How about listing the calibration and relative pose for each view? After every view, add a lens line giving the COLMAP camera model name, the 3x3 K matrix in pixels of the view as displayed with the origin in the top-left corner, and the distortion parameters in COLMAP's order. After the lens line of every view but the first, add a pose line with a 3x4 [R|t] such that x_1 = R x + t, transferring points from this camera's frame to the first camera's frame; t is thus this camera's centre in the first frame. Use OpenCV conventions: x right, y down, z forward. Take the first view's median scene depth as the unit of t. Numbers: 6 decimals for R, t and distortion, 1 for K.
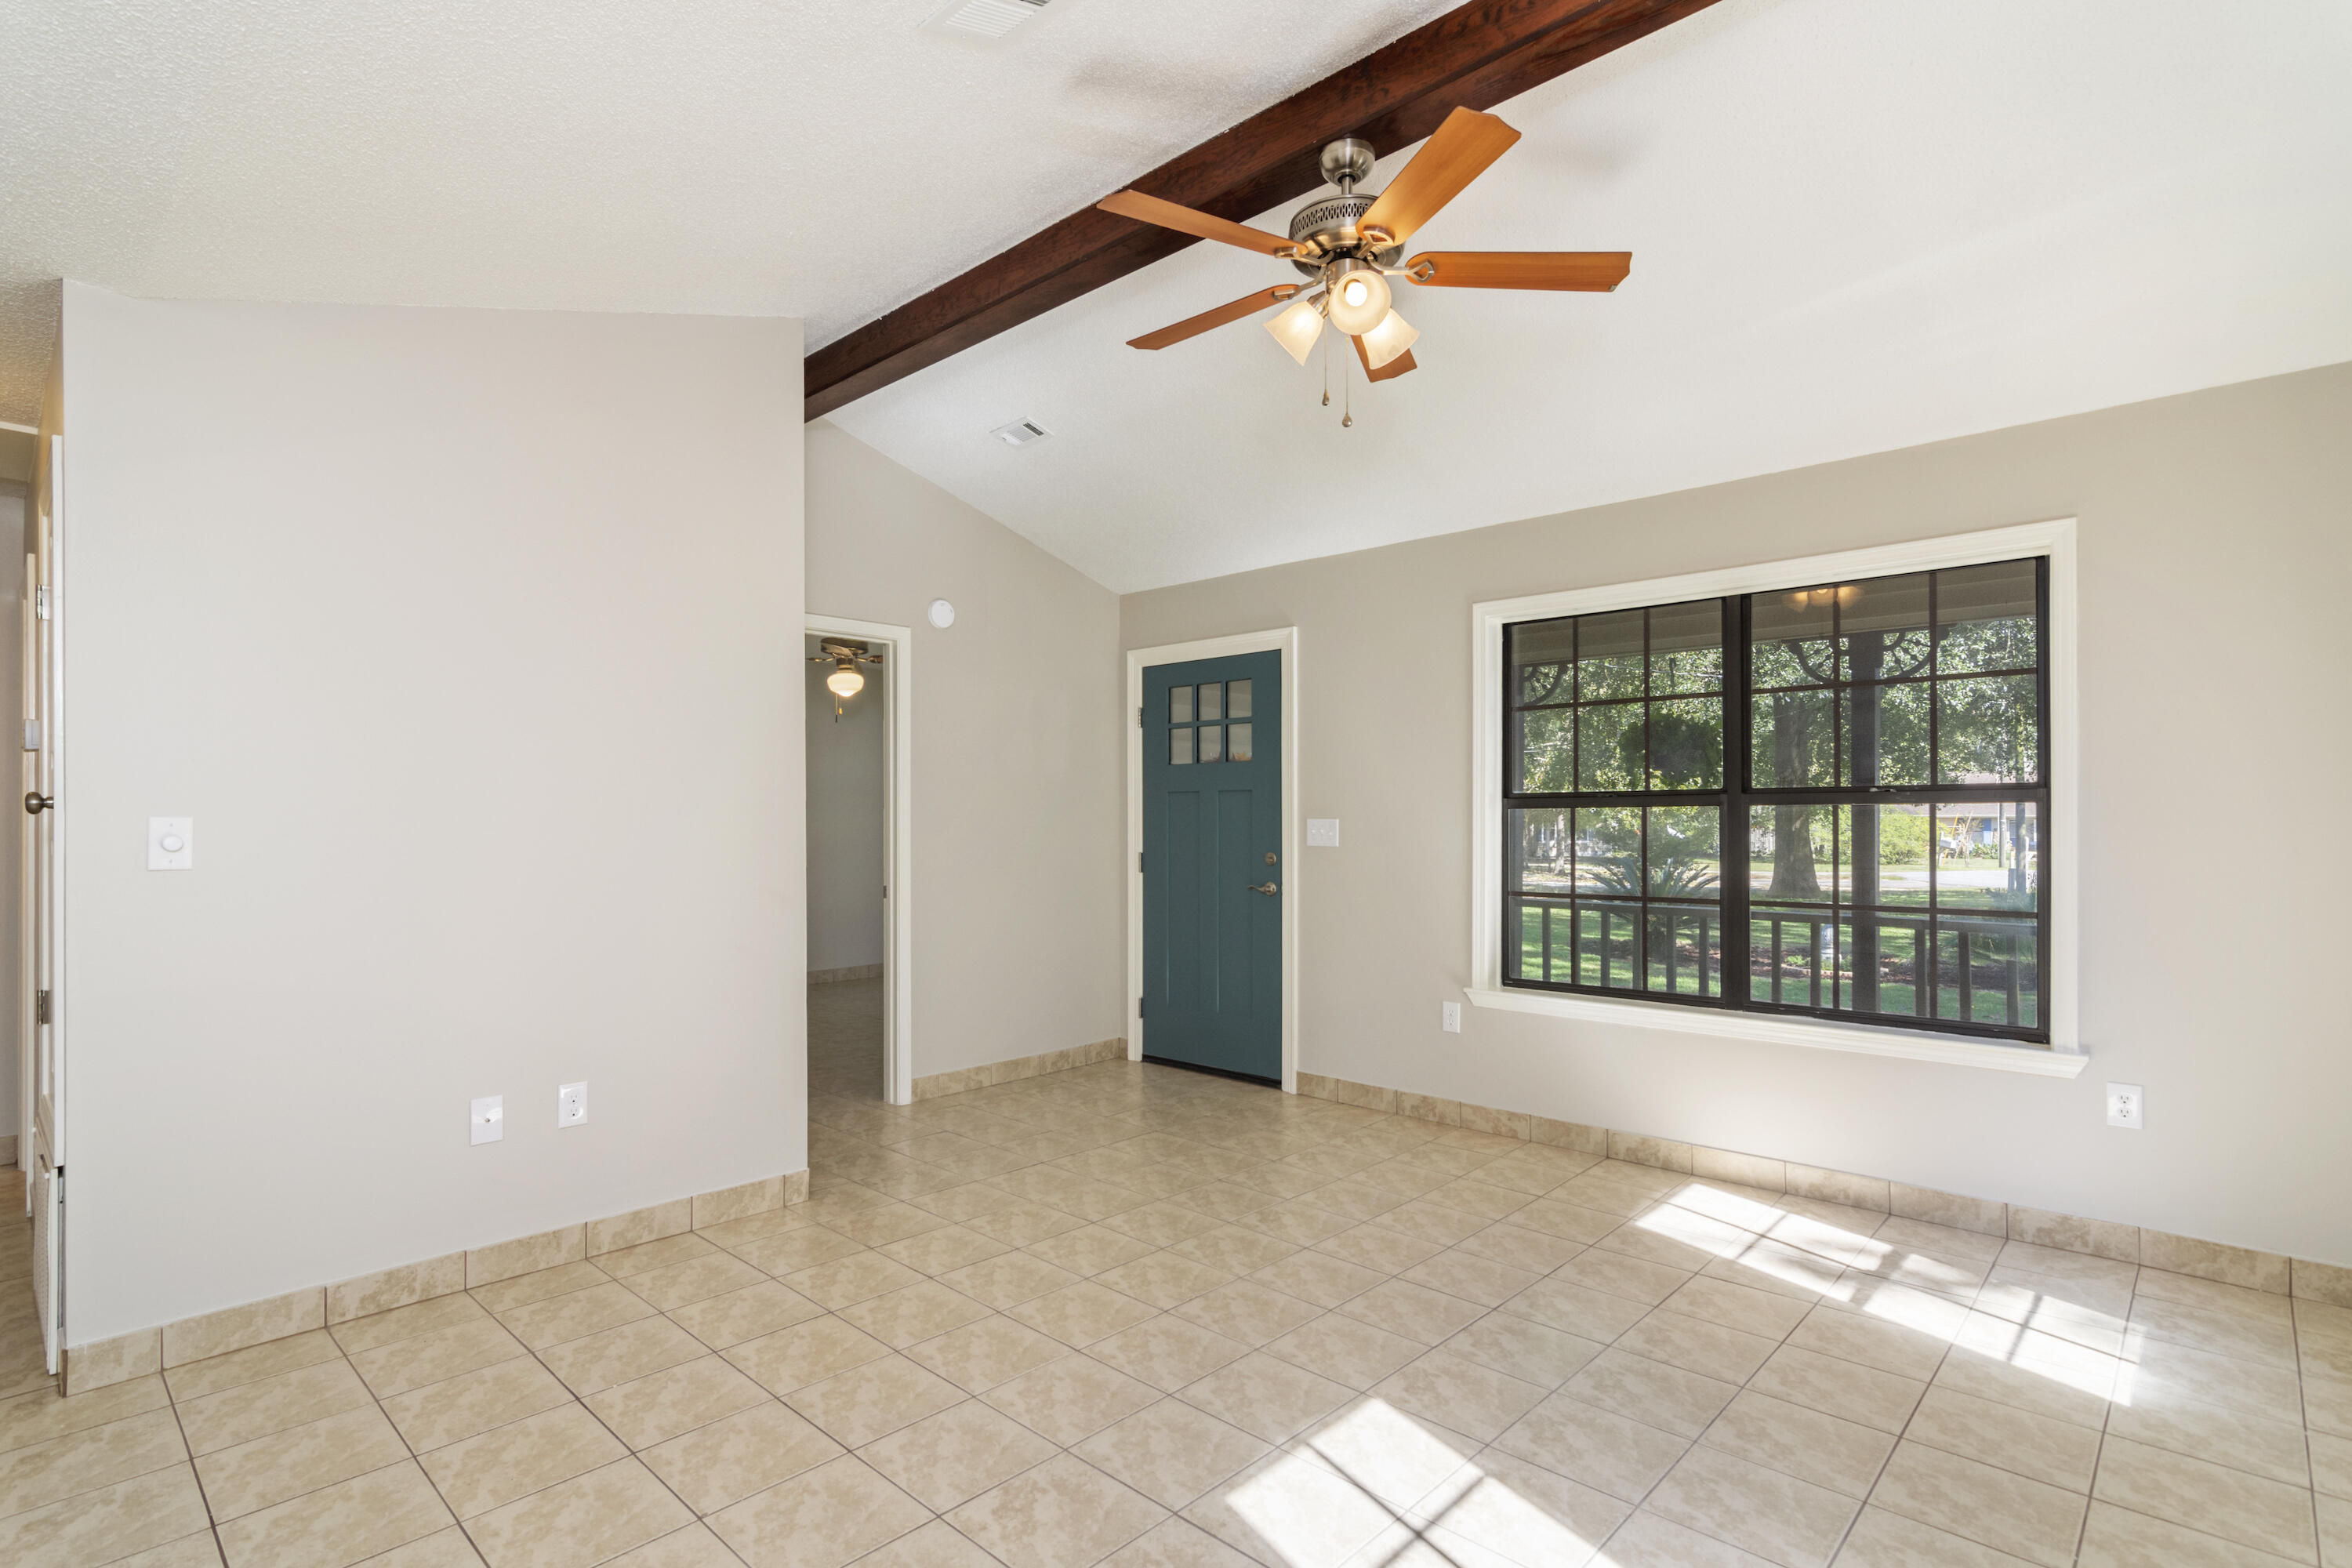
lens RADIAL K [[1168.3, 0, 1247.8], [0, 1168.3, 815.1], [0, 0, 1]] dist [-0.031030, -0.000942]
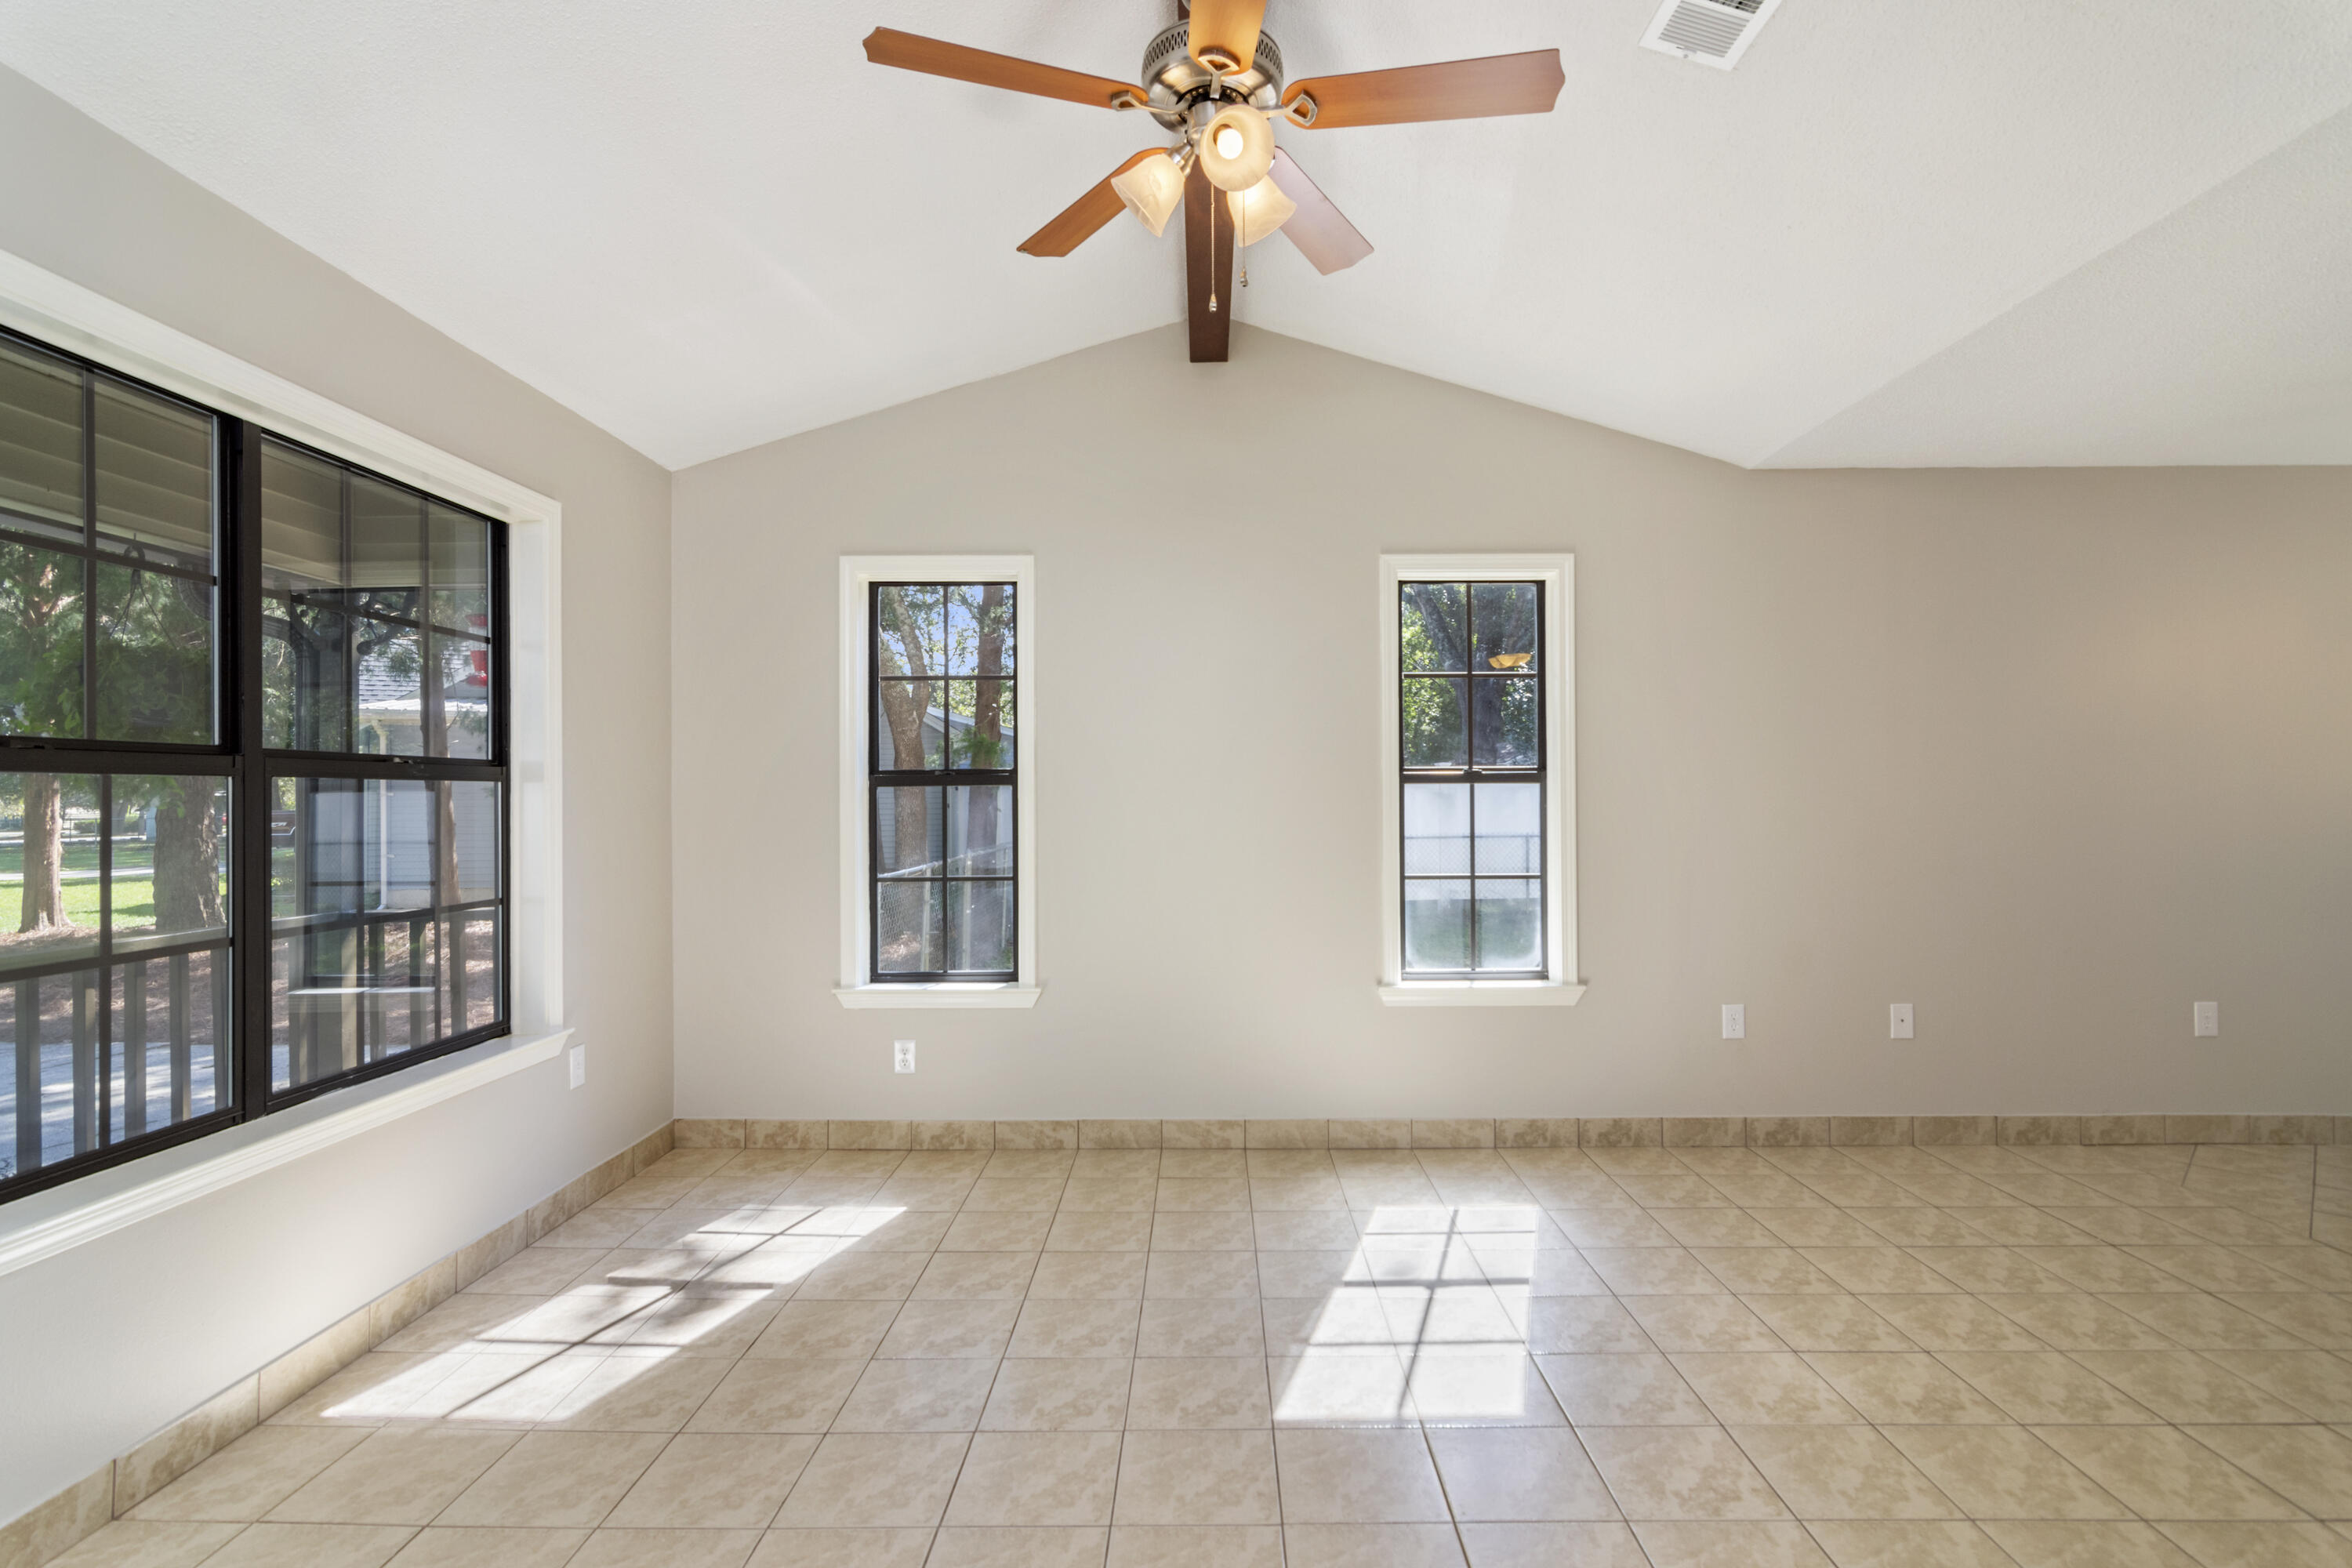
lens RADIAL K [[1099.3, 0, 1209.1], [0, 1099.3, 800.1], [0, 0, 1]] dist [0.000134, 0.001138]
pose [[-0.644073, 0.001801, 0.764962, -0.353023], [-0.003791, 0.999977, -0.005545, 0.005839], [-0.764955, -0.006471, -0.644052, 1.063064]]
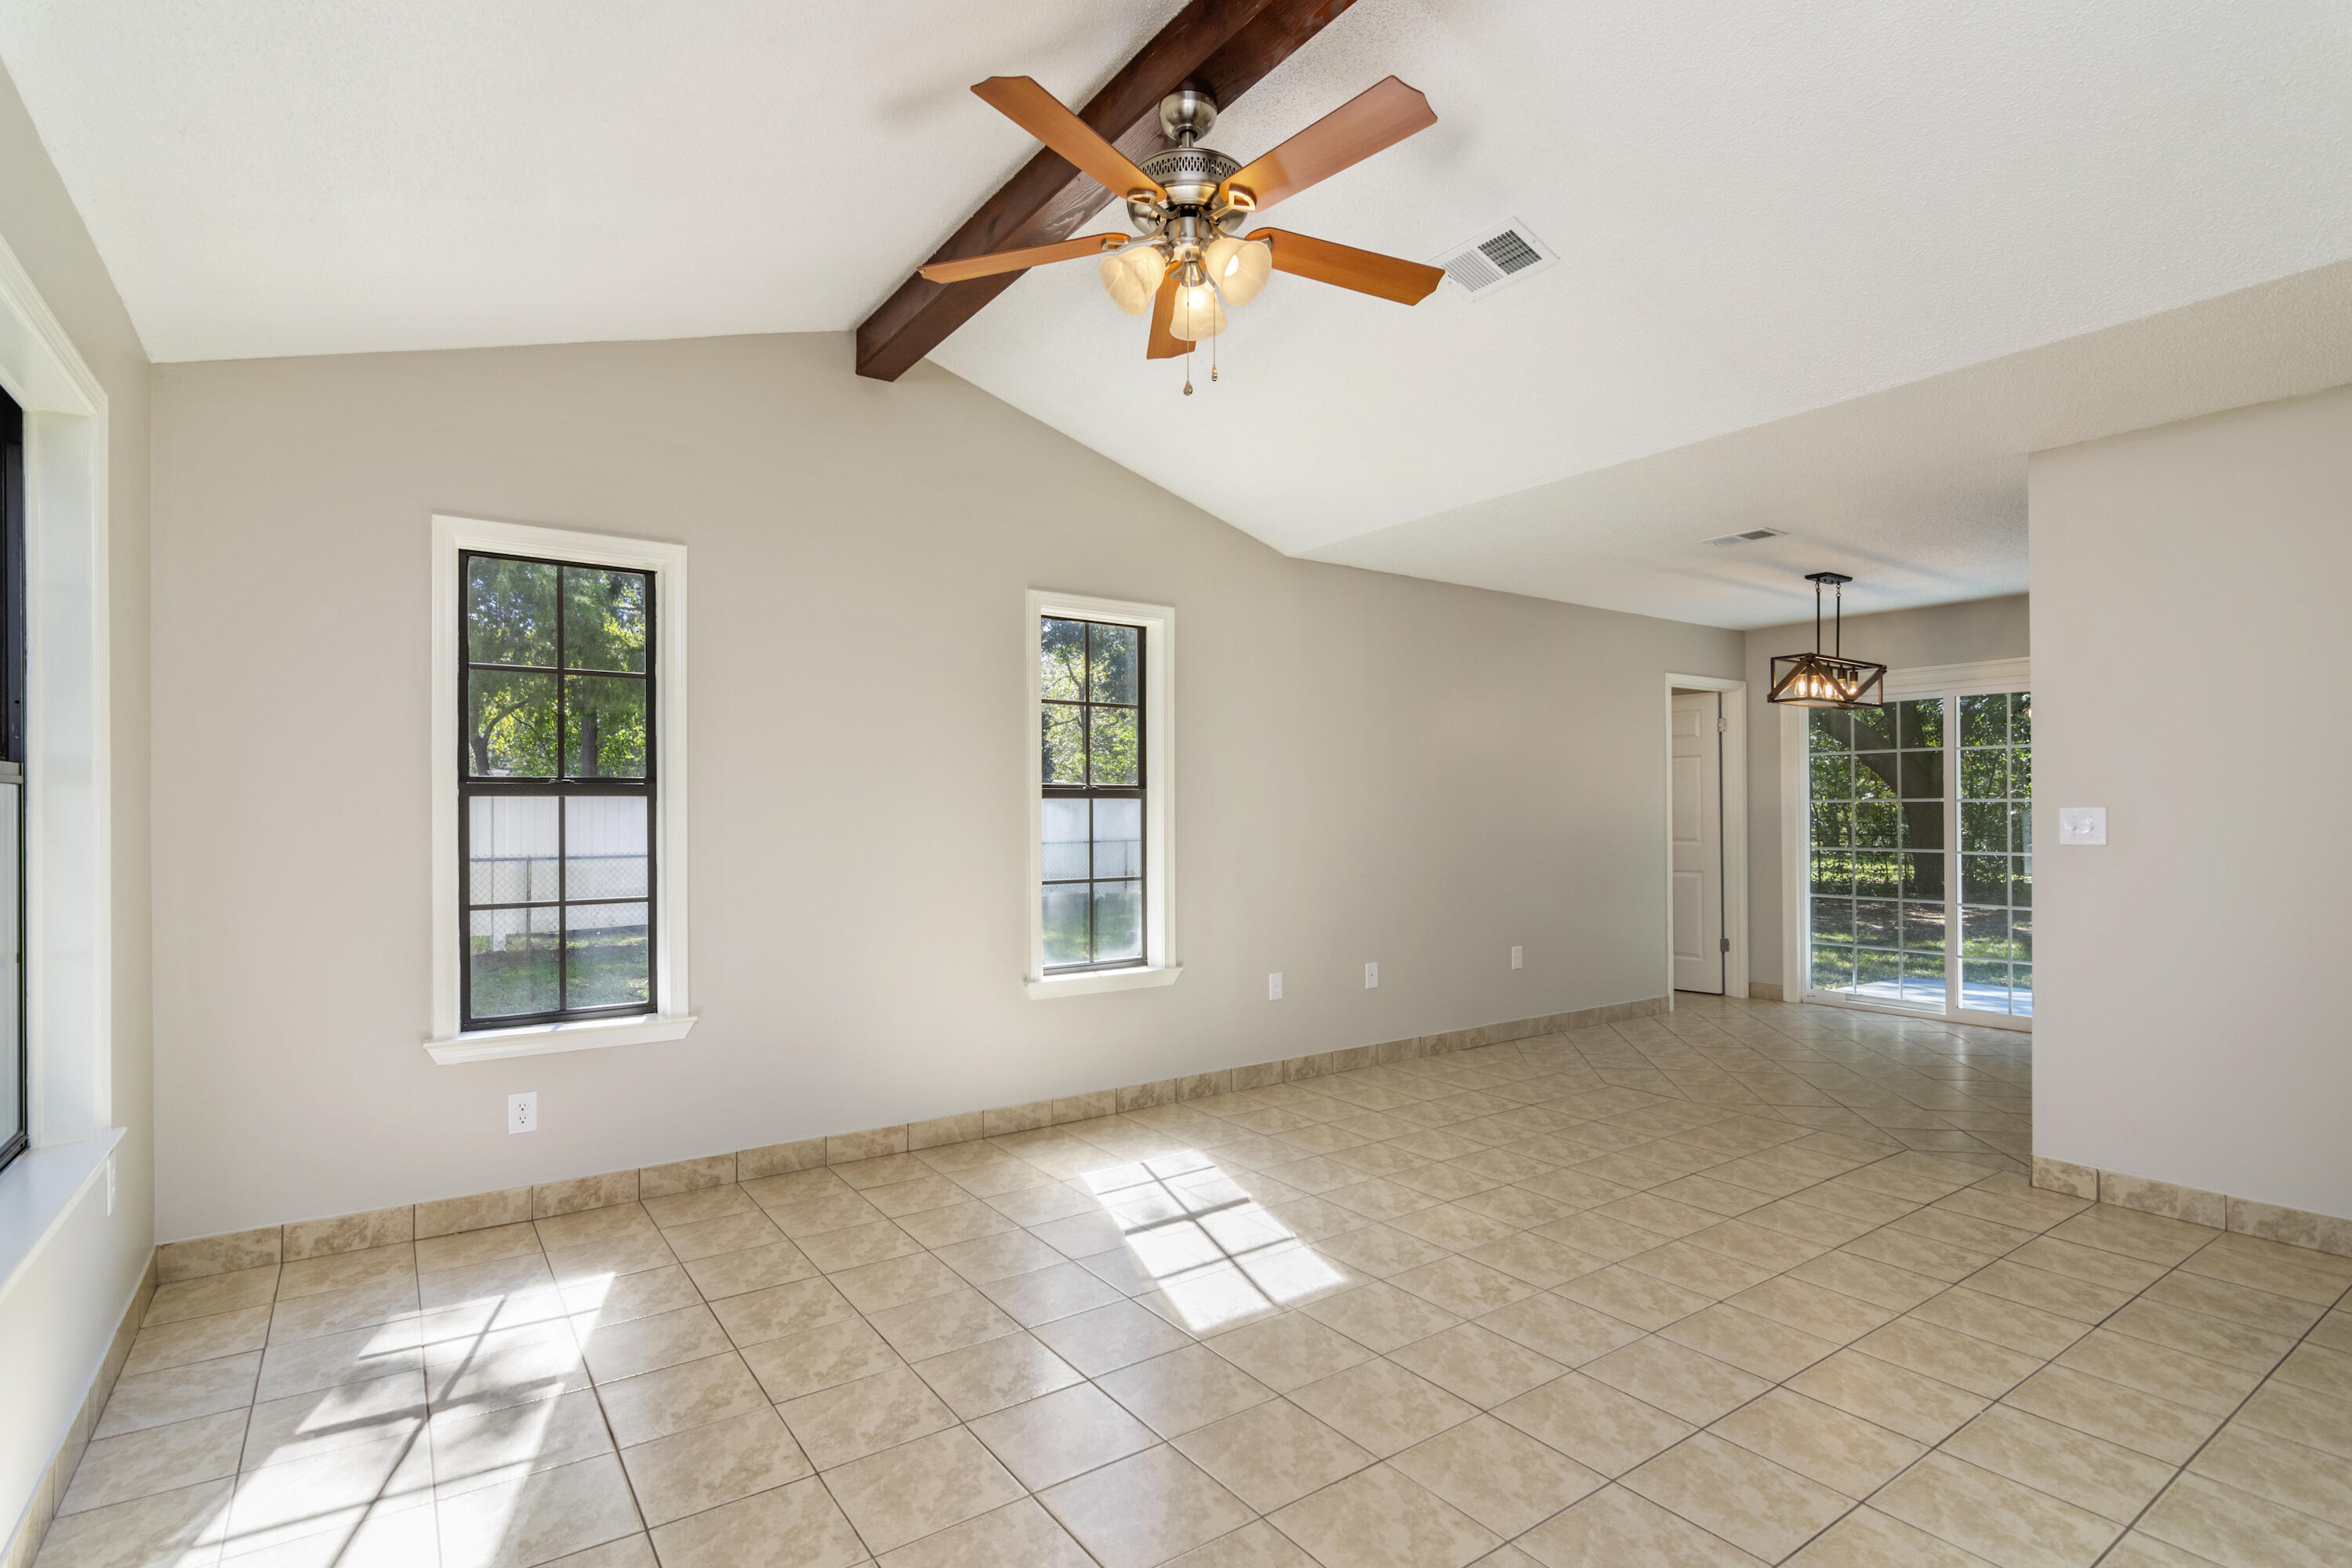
lens RADIAL K [[1081.5, 0, 1156.3], [0, 1081.5, 817.2], [0, 0, 1]] dist [0.002398, 0.000937]
pose [[-0.959606, 0.000087, 0.281347, -0.097888], [-0.001181, 0.999990, -0.004335, 0.008444], [-0.281344, -0.004492, -0.959596, 1.319376]]
